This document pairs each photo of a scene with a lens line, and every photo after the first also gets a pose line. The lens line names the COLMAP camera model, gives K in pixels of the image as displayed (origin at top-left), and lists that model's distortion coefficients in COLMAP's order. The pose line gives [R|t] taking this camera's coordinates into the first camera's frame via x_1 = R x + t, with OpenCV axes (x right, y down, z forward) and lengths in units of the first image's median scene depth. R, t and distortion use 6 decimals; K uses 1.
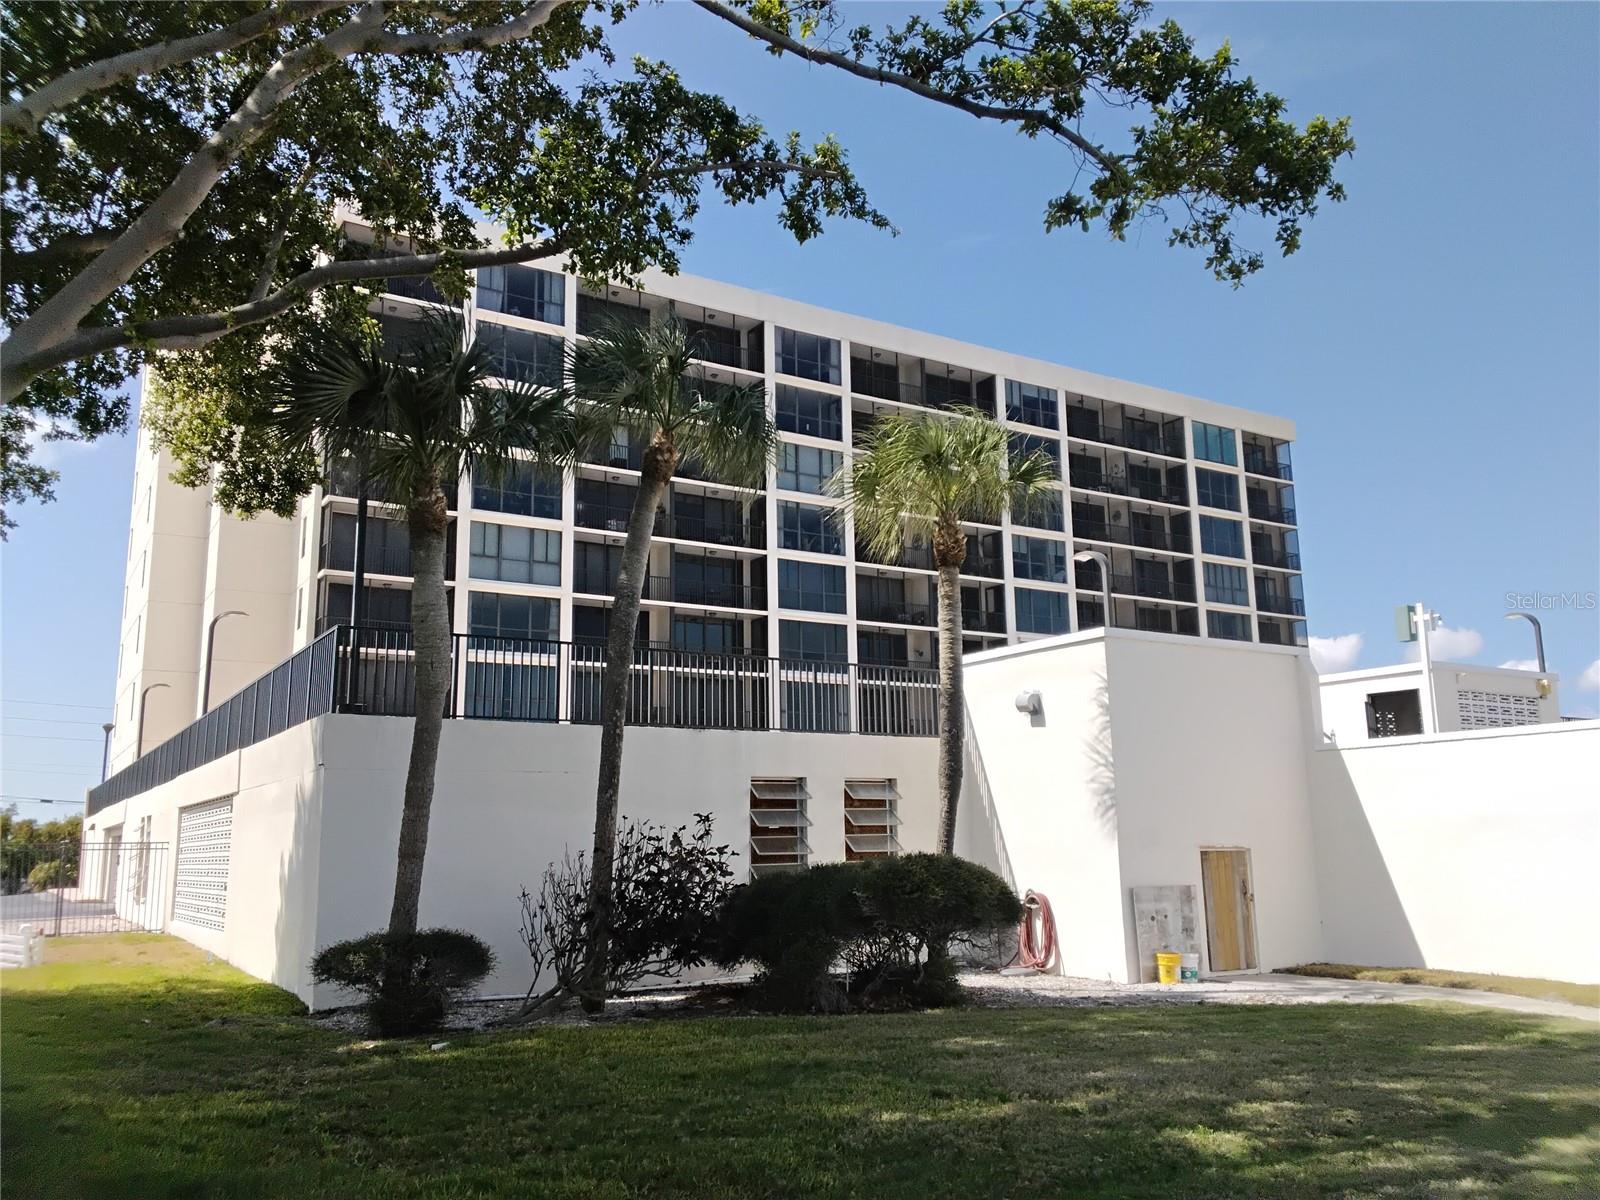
lens RADIAL K [[1281.1, 0, 802.8], [0, 1281.1, 596.8], [0, 0, 1]] dist [0.054978, -0.063951]
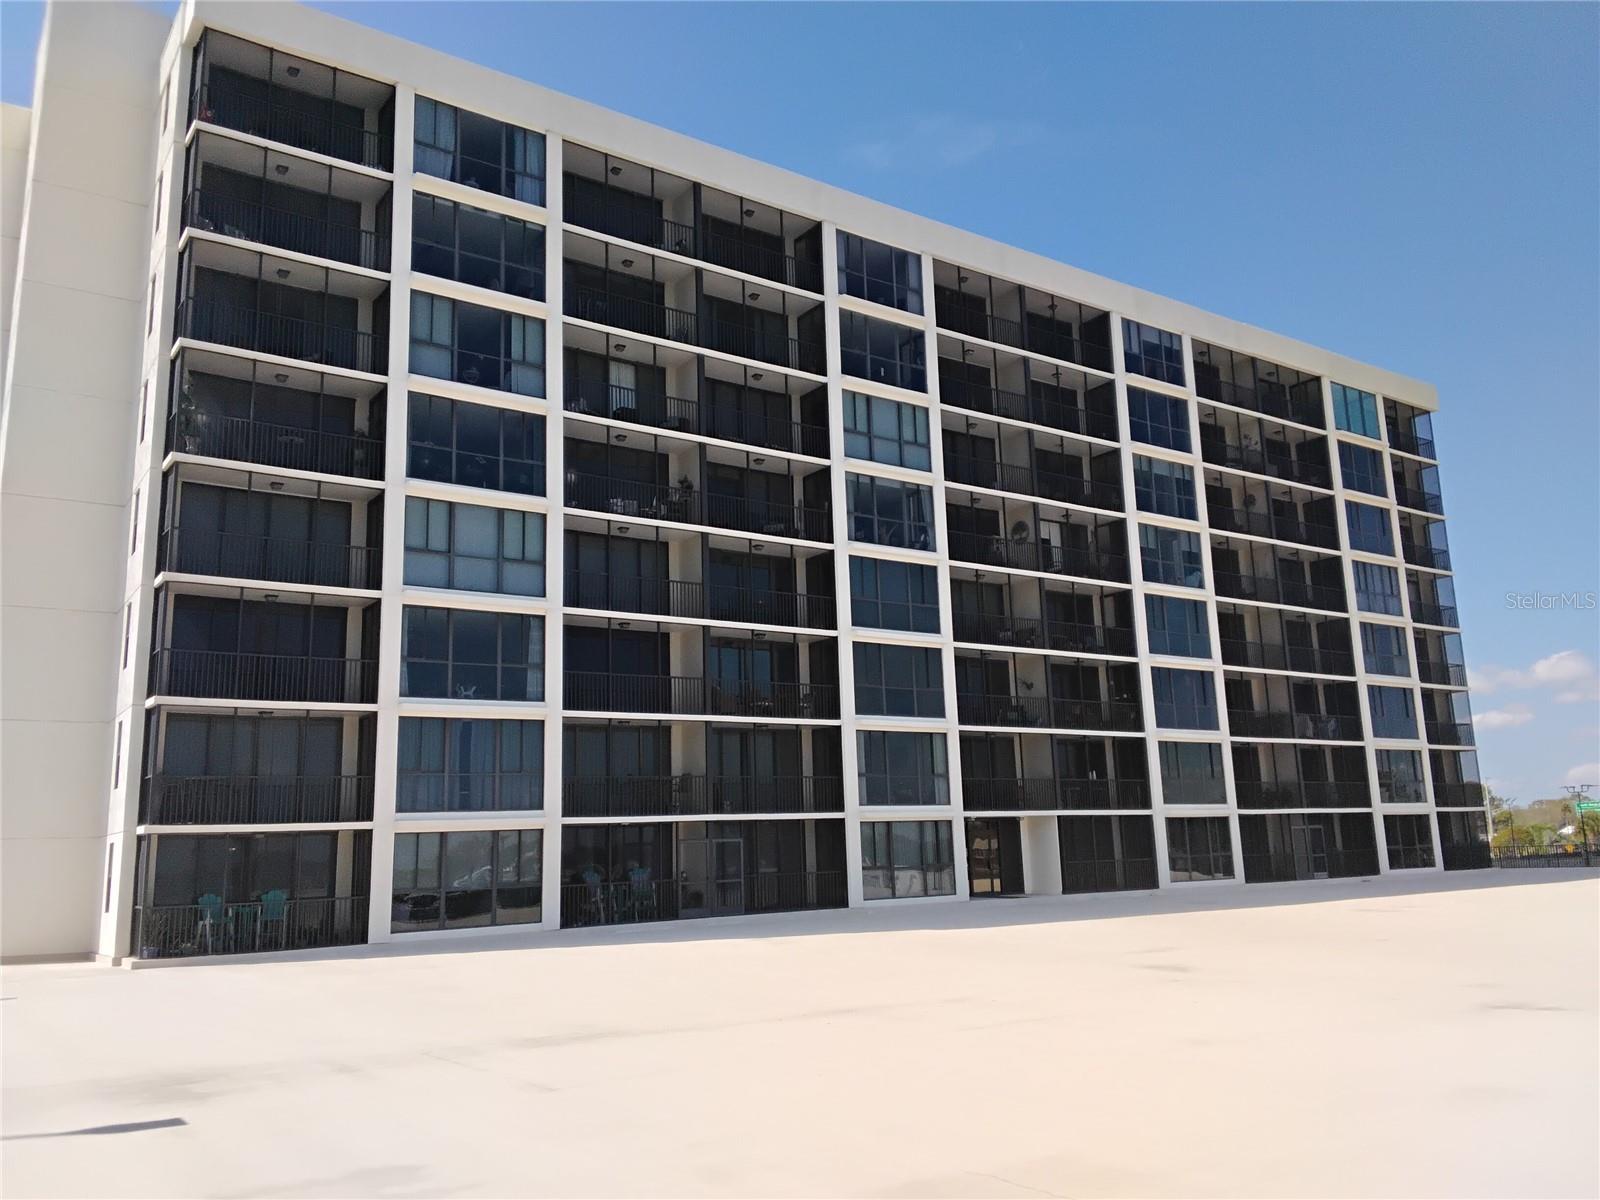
lens RADIAL K [[1281.1, 0, 791.6], [0, 1281.1, 592.5], [0, 0, 1]] dist [0.054978, -0.063951]
pose [[0.999261, -0.007378, 0.037728, -0.074312], [0.007797, 0.999909, -0.010992, -0.001902], [-0.037643, 0.011278, 0.999228, 0.289060]]
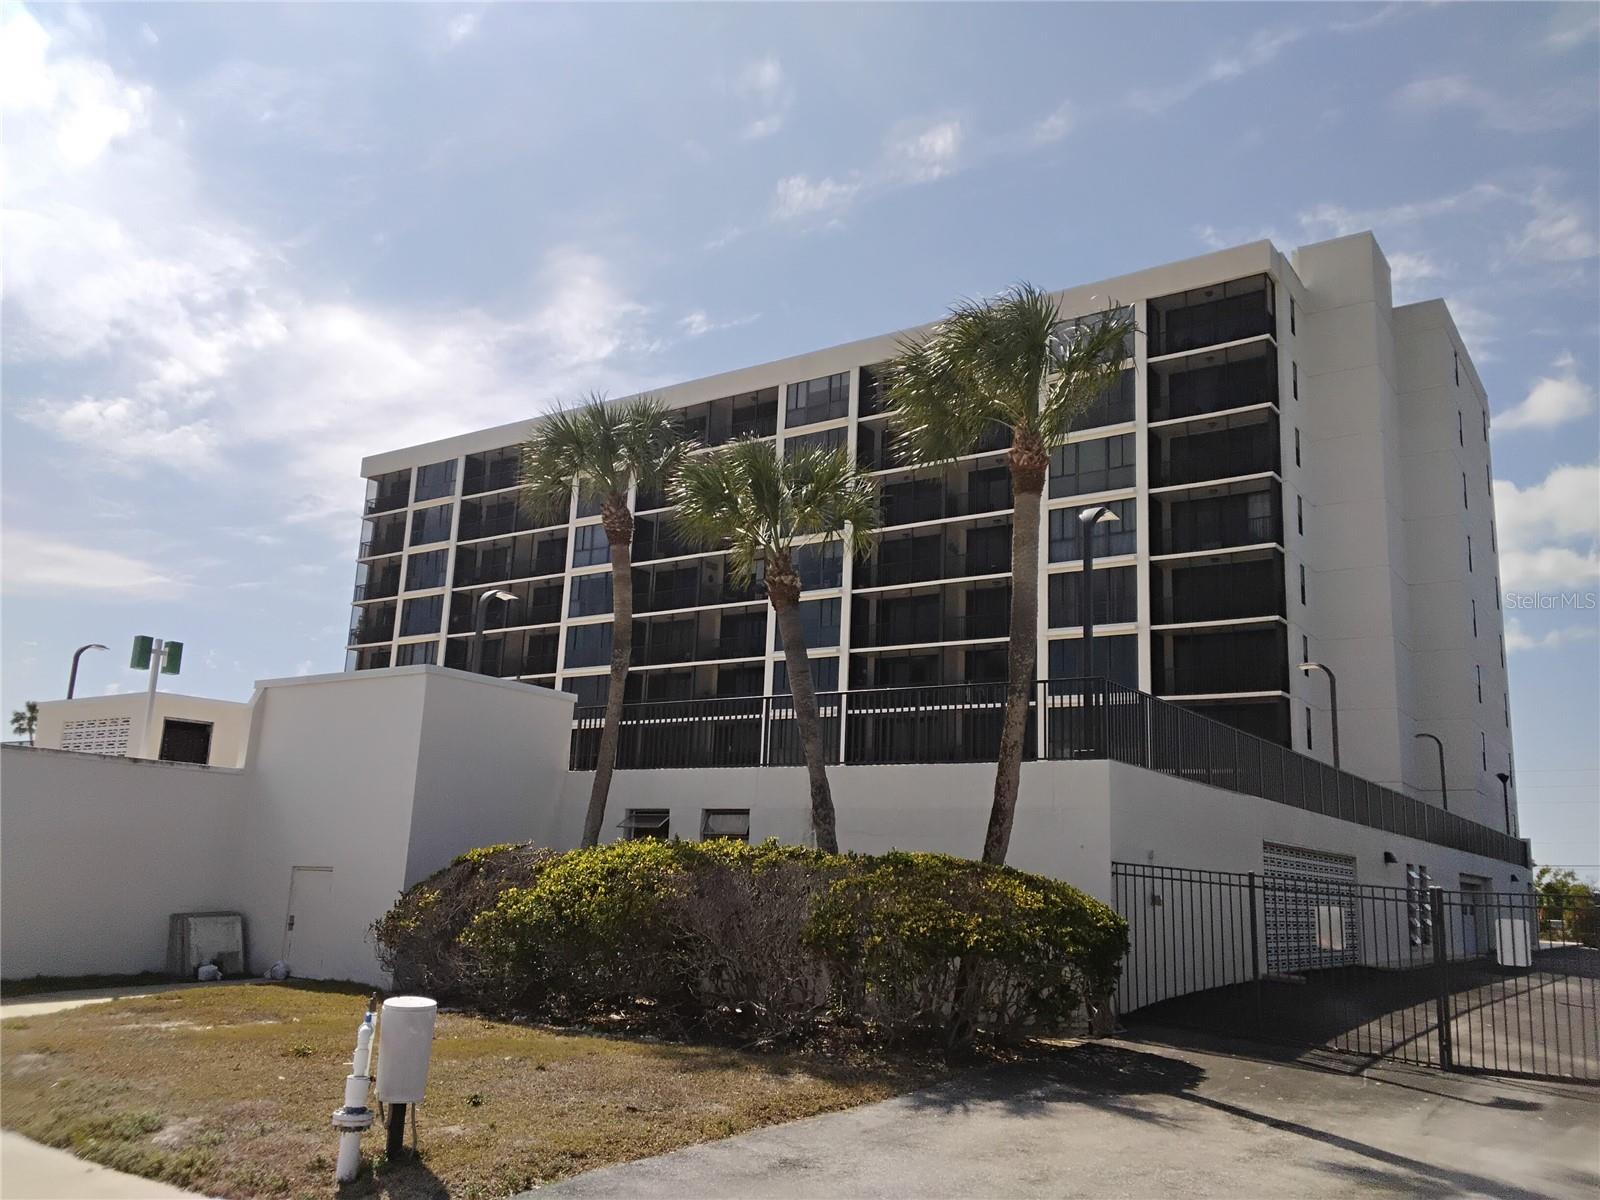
lens RADIAL K [[1281.1, 0, 801.0], [0, 1281.1, 598.6], [0, 0, 1]] dist [0.054978, -0.063951]
pose [[0.385852, -0.163985, -0.907870, 1.782544], [0.129469, 0.983962, -0.122704, 0.183968], [0.913431, -0.070195, 0.400895, 1.107589]]
